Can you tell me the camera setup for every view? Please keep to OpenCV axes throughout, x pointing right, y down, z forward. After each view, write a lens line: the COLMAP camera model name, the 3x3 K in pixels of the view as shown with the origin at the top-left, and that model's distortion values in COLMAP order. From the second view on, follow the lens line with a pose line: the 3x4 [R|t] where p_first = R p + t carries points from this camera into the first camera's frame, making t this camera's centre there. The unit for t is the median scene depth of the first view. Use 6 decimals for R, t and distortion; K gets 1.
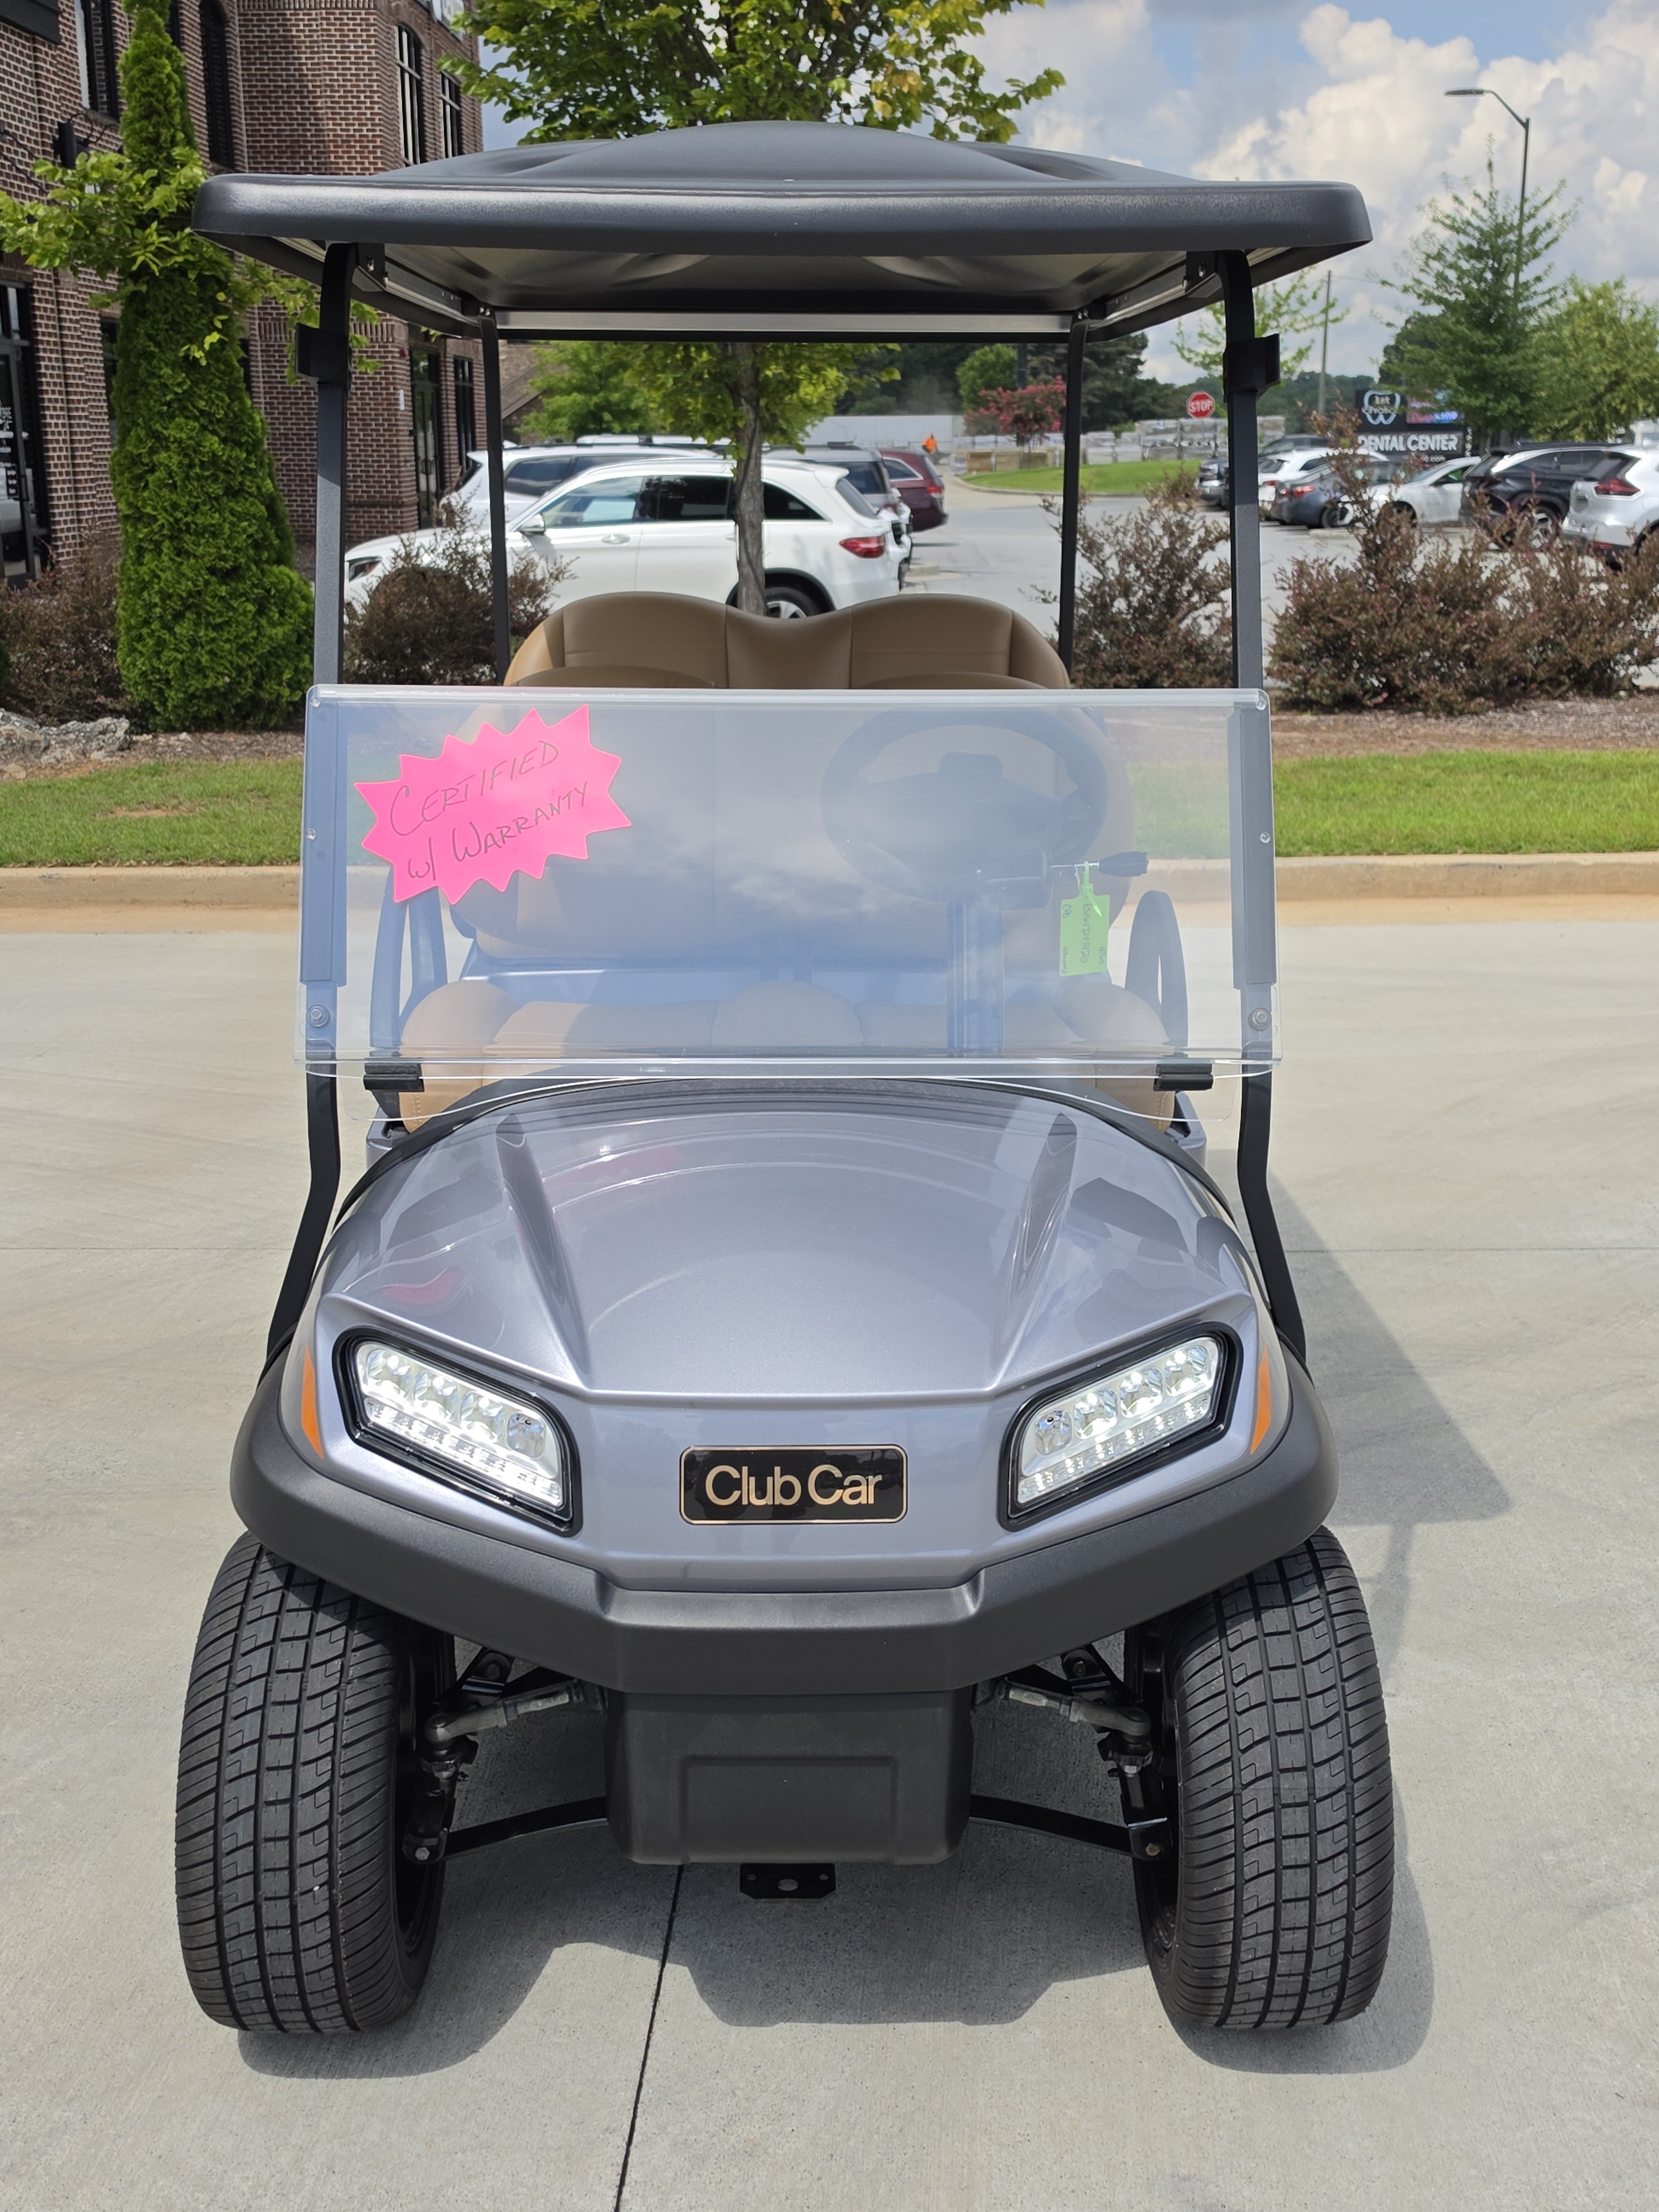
lens RADIAL K [[2397.7, 0, 824.8], [0, 2397.7, 1097.3], [0, 0, 1]] dist [0.064927, 0.000000]
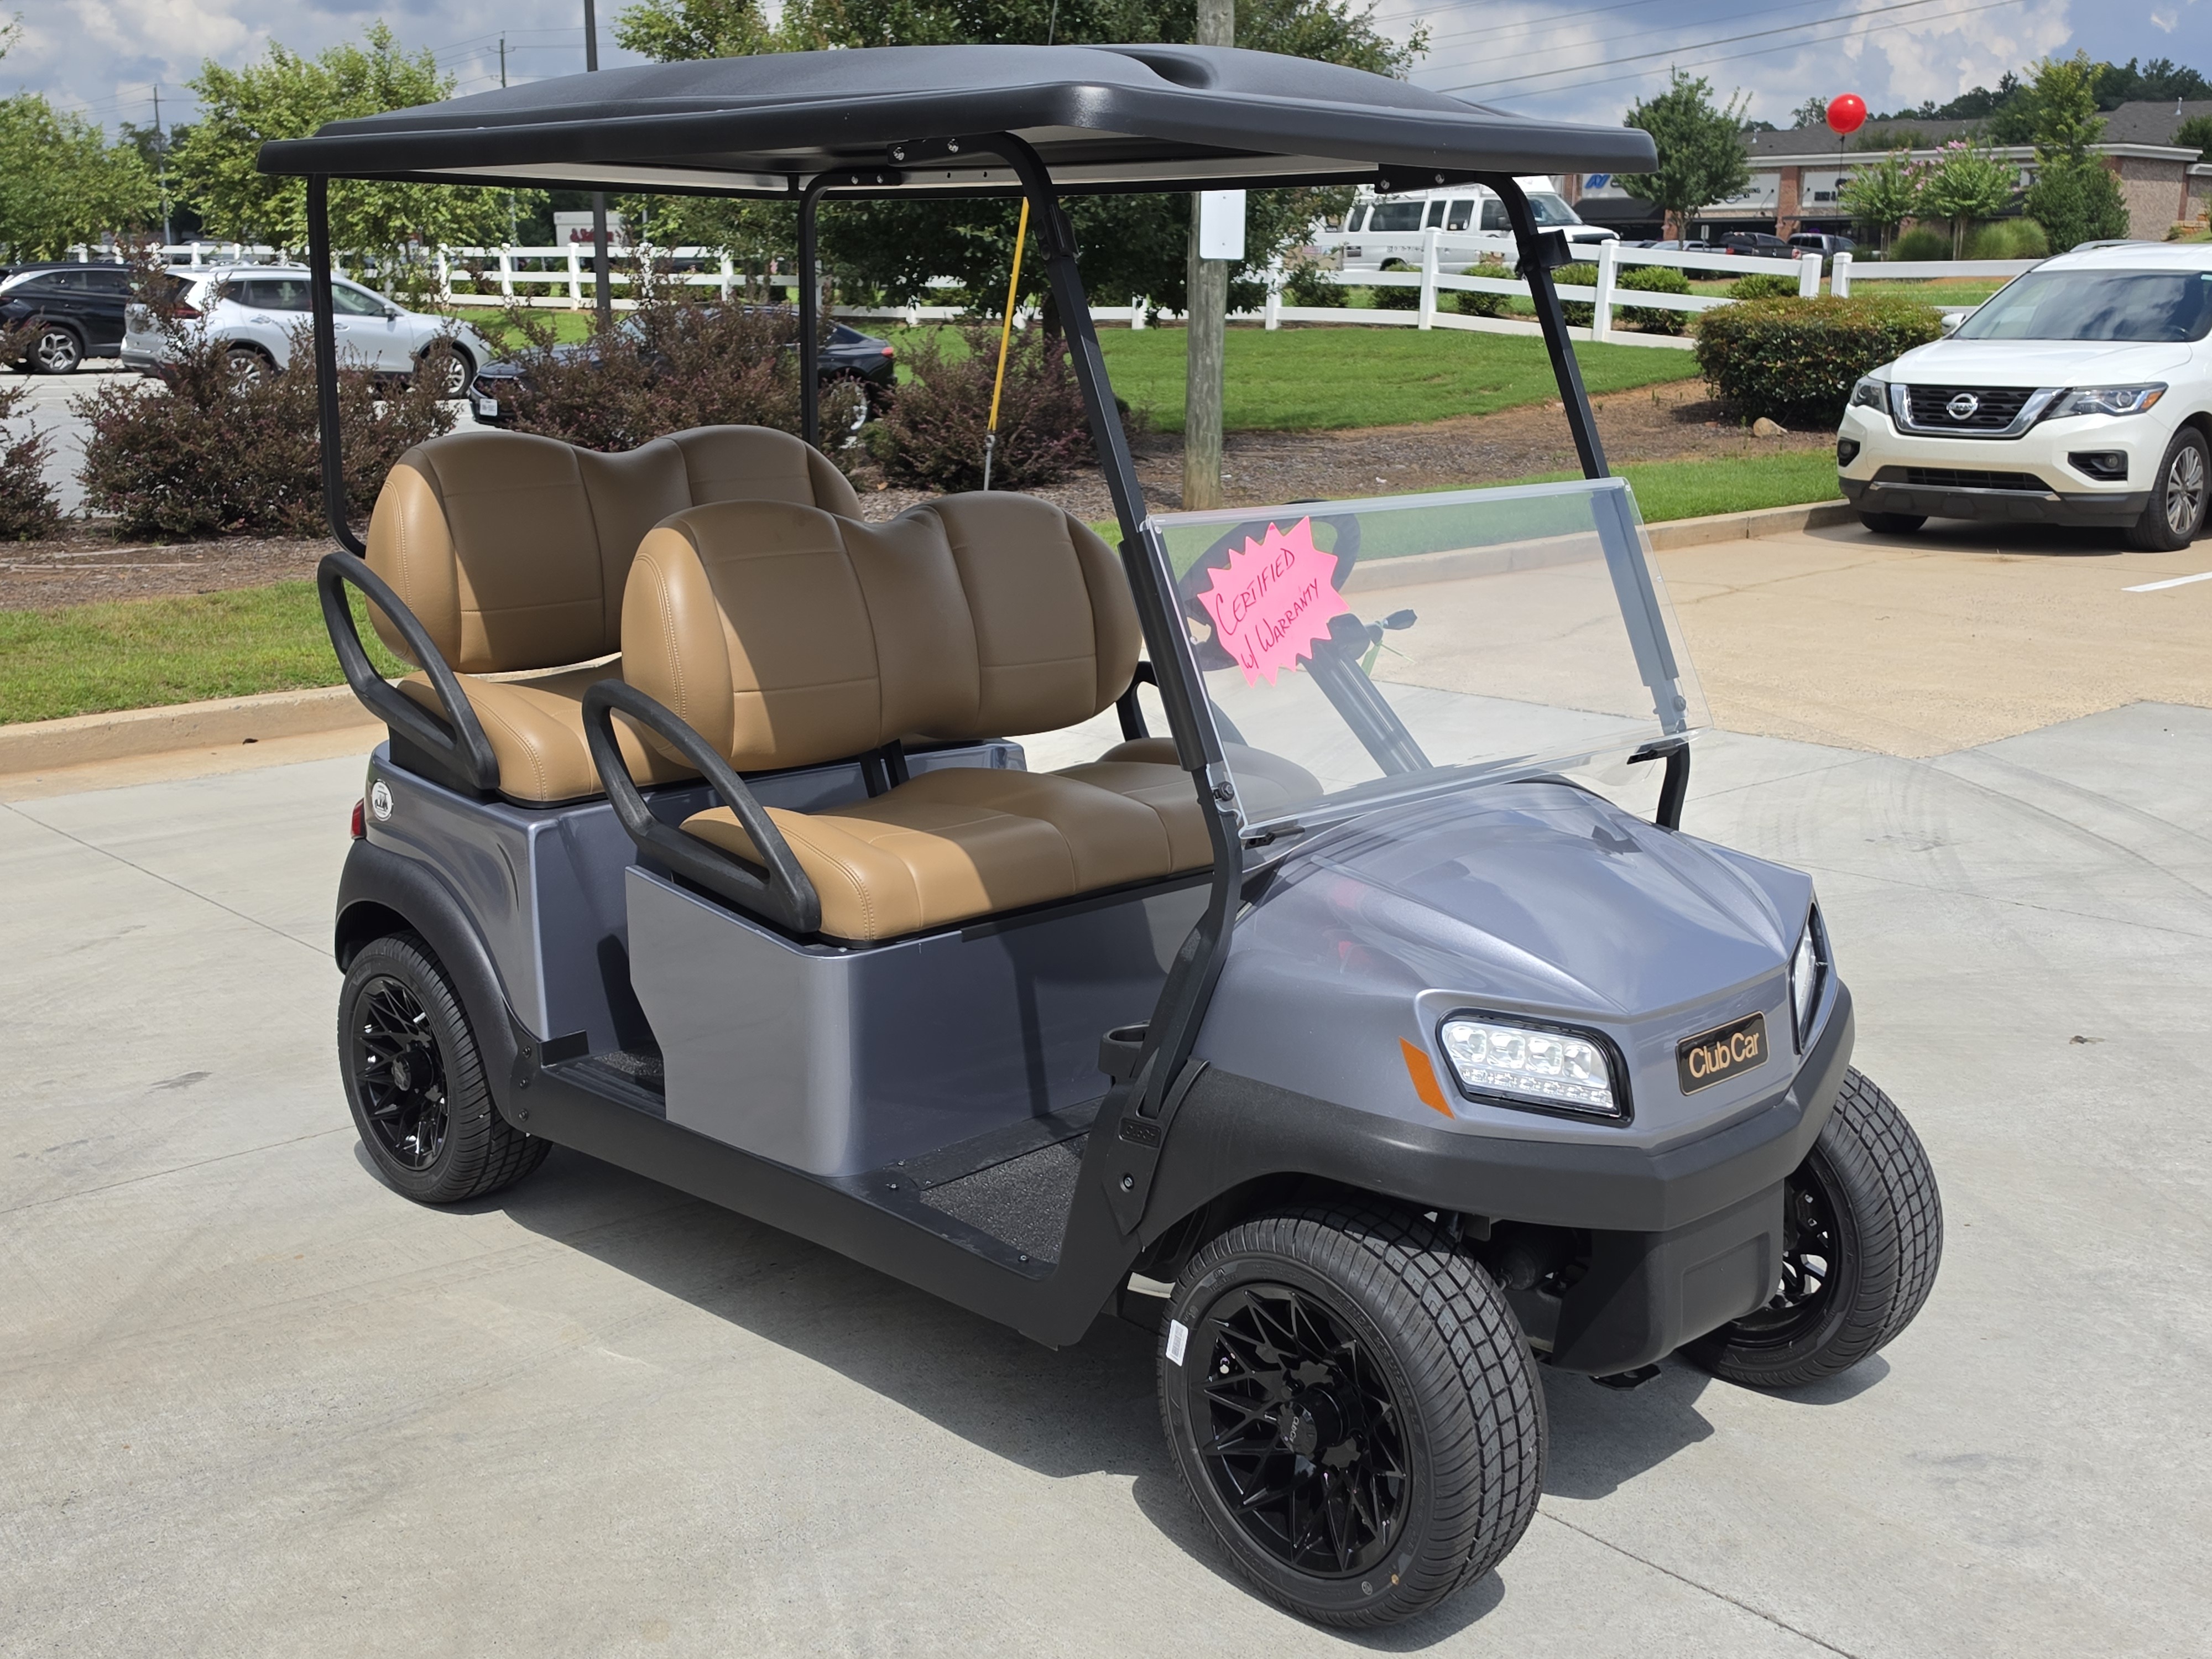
lens RADIAL K [[2397.7, 0, 1118.7], [0, 2397.7, 814.5], [0, 0, 1]] dist [0.064927, 0.000000]
pose [[0.733165, -0.146575, 0.664067, -1.139227], [0.172556, 0.984634, 0.026821, -0.071285], [-0.657794, 0.094925, 0.747192, 0.161449]]
